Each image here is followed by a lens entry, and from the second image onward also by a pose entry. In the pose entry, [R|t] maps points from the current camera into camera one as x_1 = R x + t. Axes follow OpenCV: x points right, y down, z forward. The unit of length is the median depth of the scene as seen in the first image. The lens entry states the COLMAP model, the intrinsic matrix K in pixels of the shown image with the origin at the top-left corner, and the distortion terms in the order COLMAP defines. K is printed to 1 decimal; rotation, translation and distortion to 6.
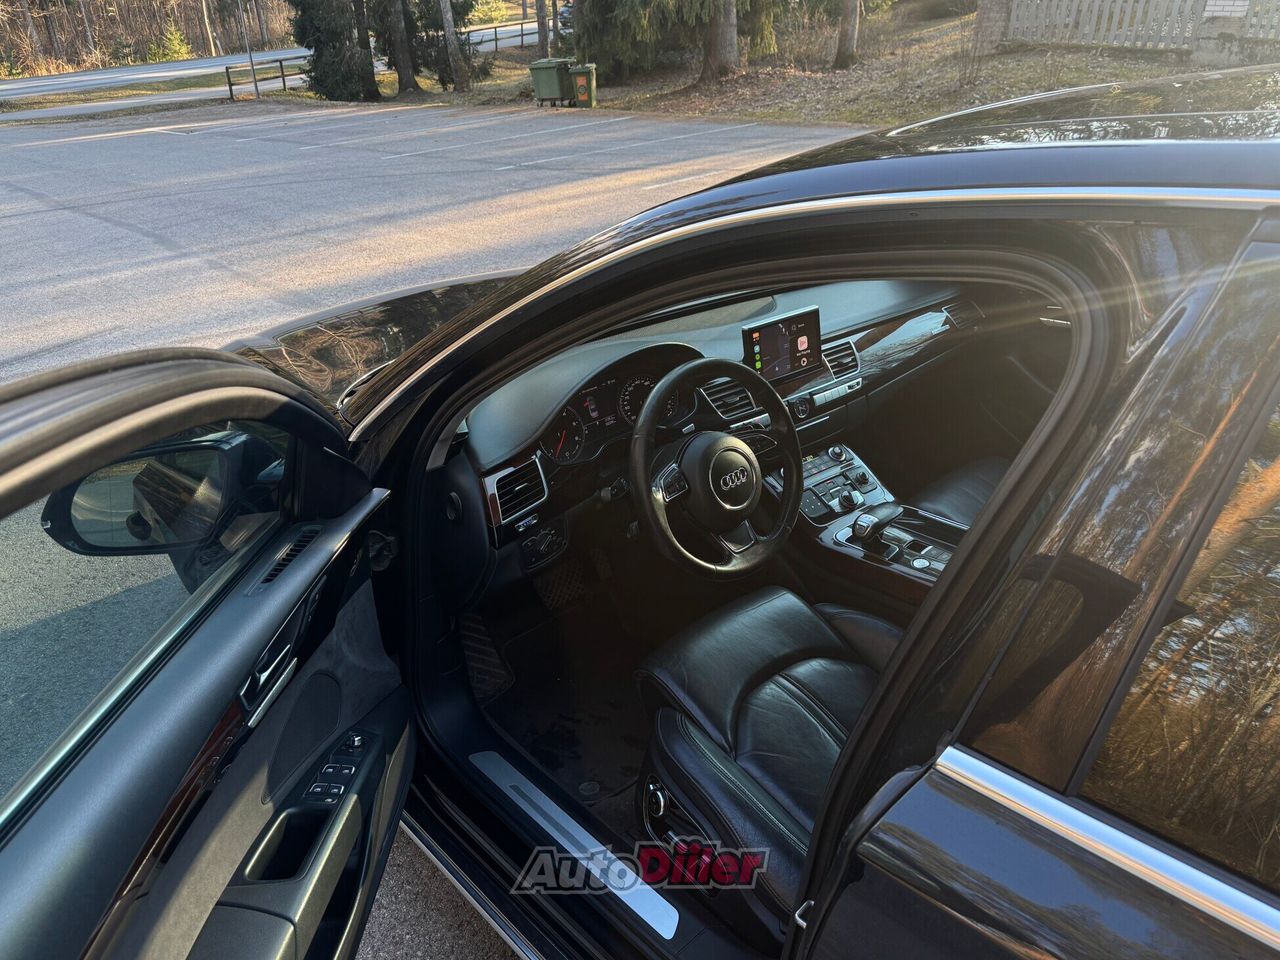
lens RADIAL K [[935.5, 0, 654.4], [0, 935.5, 457.3], [0, 0, 1]] dist [-0.004574, -0.001667]
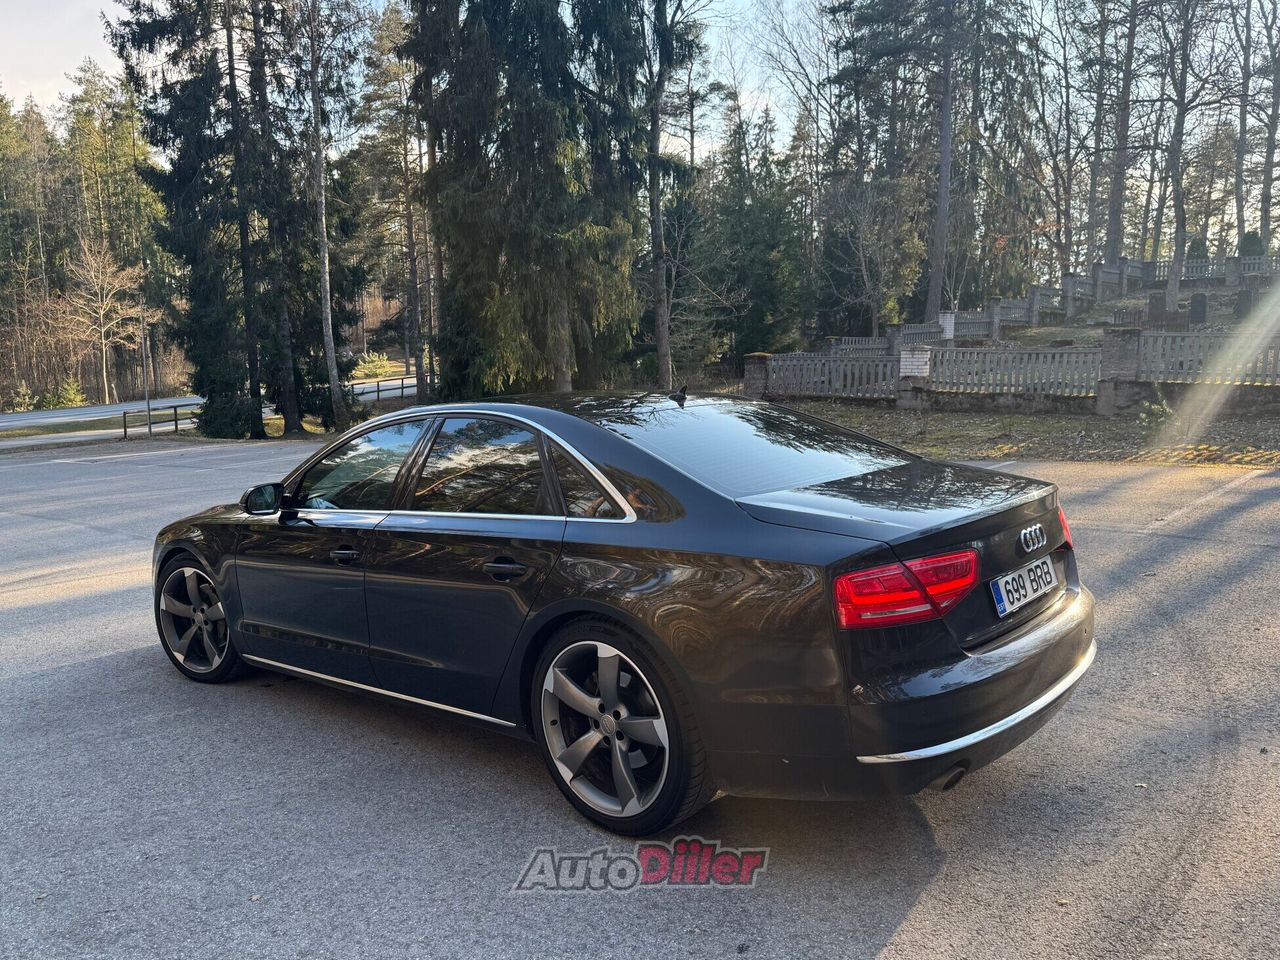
lens RADIAL K [[890.1, 0, 640.0], [0, 890.1, 480.0], [0, 0, 1]] dist [0.003202, 0.001306]
pose [[0.991555, -0.009463, 0.129343, 0.032599], [0.049904, 0.948380, -0.313185, 0.053454], [-0.119703, 0.316995, 0.940843, -0.116835]]
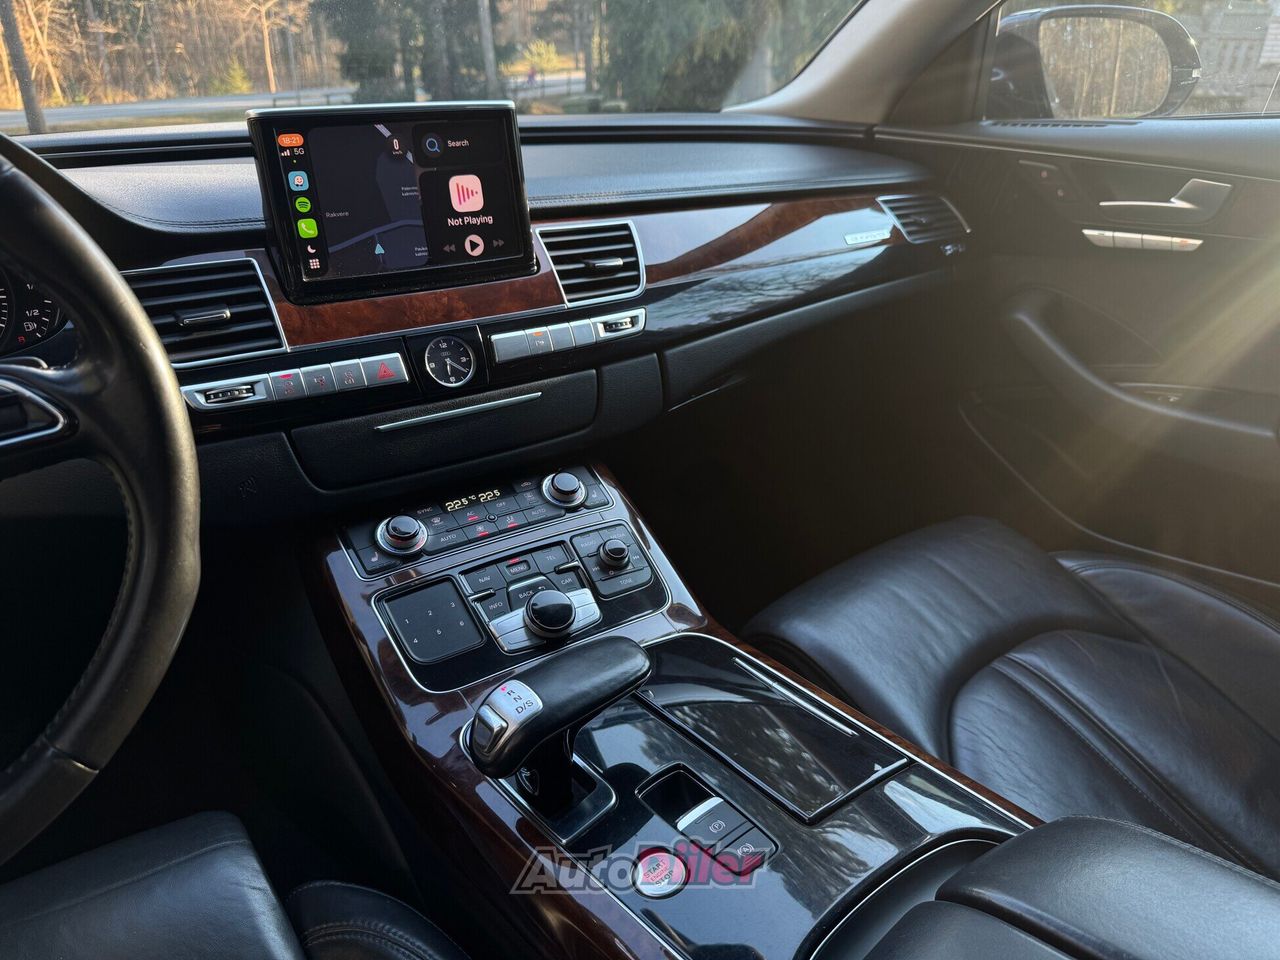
lens RADIAL K [[905.4, 0, 640.0], [0, 905.4, 480.0], [0, 0, 1]] dist [0.079046, -0.110822]
pose [[0.997786, 0.050651, -0.043102, 0.021043], [-0.051564, 0.998463, -0.020341, -0.000102], [0.042006, 0.022518, 0.998864, 0.052887]]
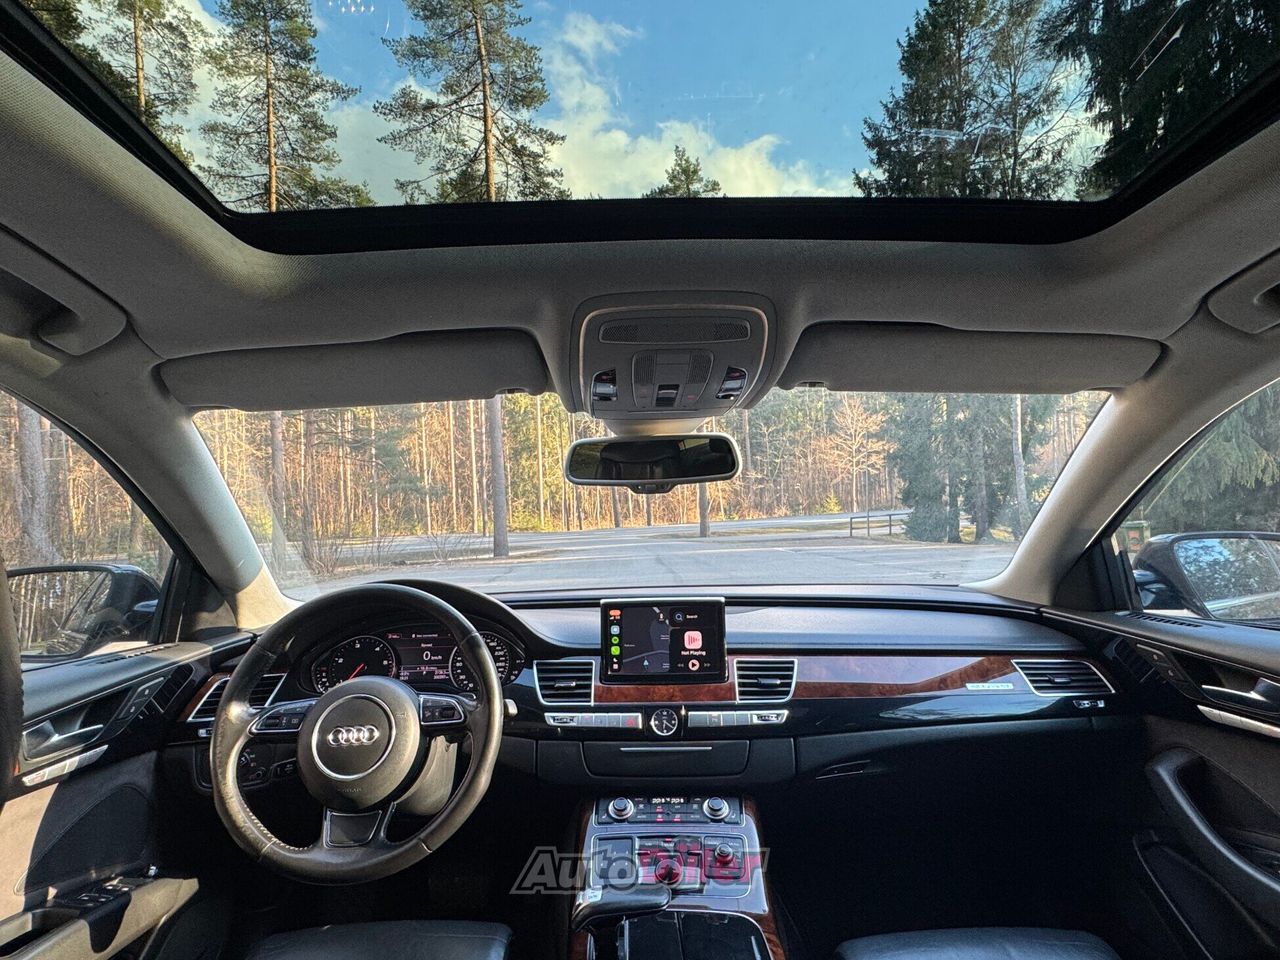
lens RADIAL K [[713.3, 0, 640.0], [0, 713.3, 480.0], [0, 0, 1]] dist [0.001472, -0.000262]
pose [[0.760456, -0.003012, -0.649383, 0.043032], [-0.283369, 0.898222, -0.336004, -0.002410], [0.584302, 0.439531, 0.682205, 0.042344]]
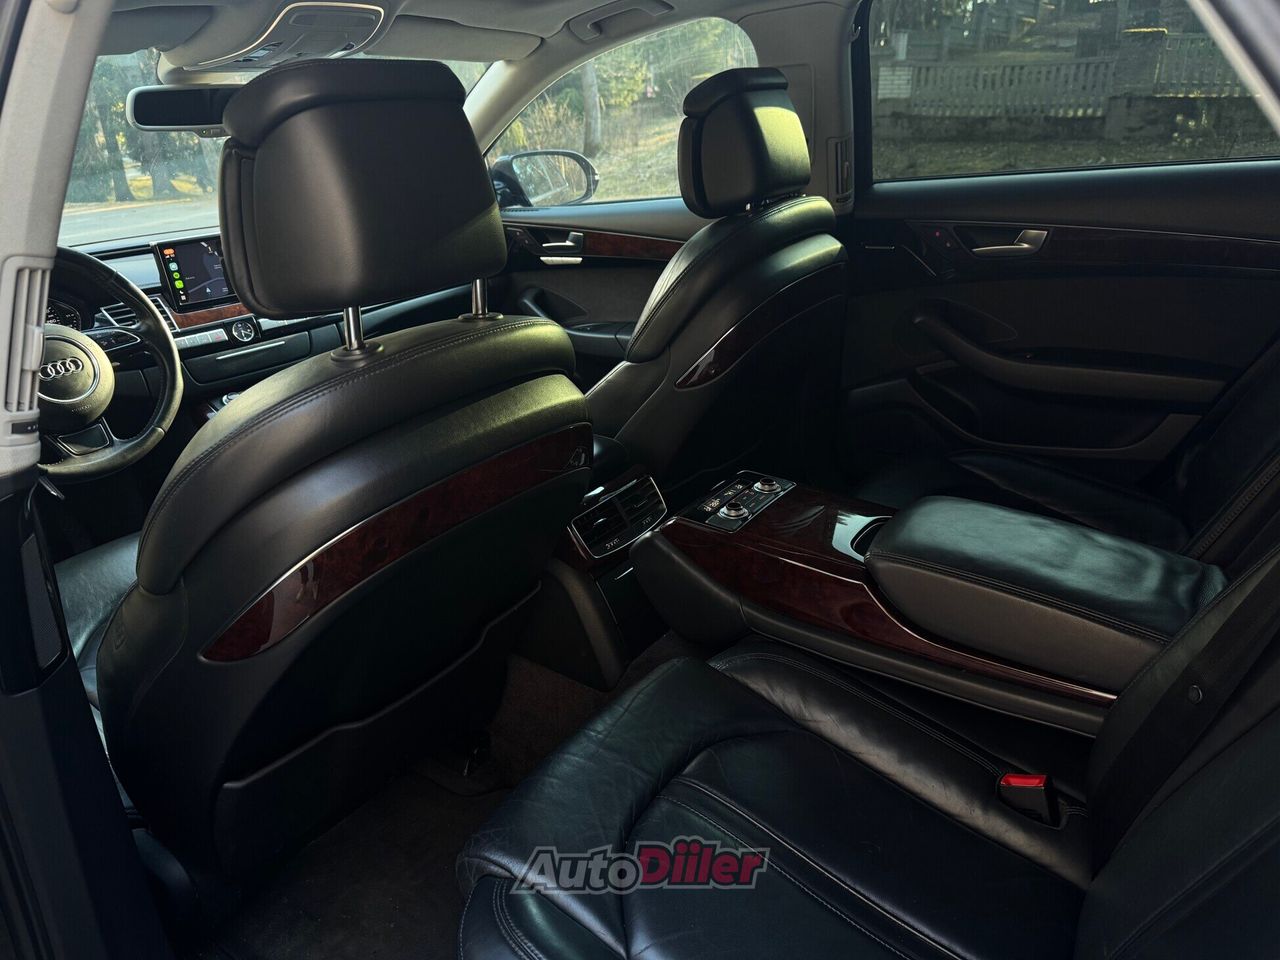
lens RADIAL K [[890.1, 0, 640.0], [0, 890.1, 480.0], [0, 0, 1]] dist [0.003202, 0.001306]
pose [[0.975282, -0.096031, 0.199006, 0.029665], [0.107157, 0.993182, -0.045890, 0.015185], [-0.193242, 0.066081, 0.978923, 0.003608]]
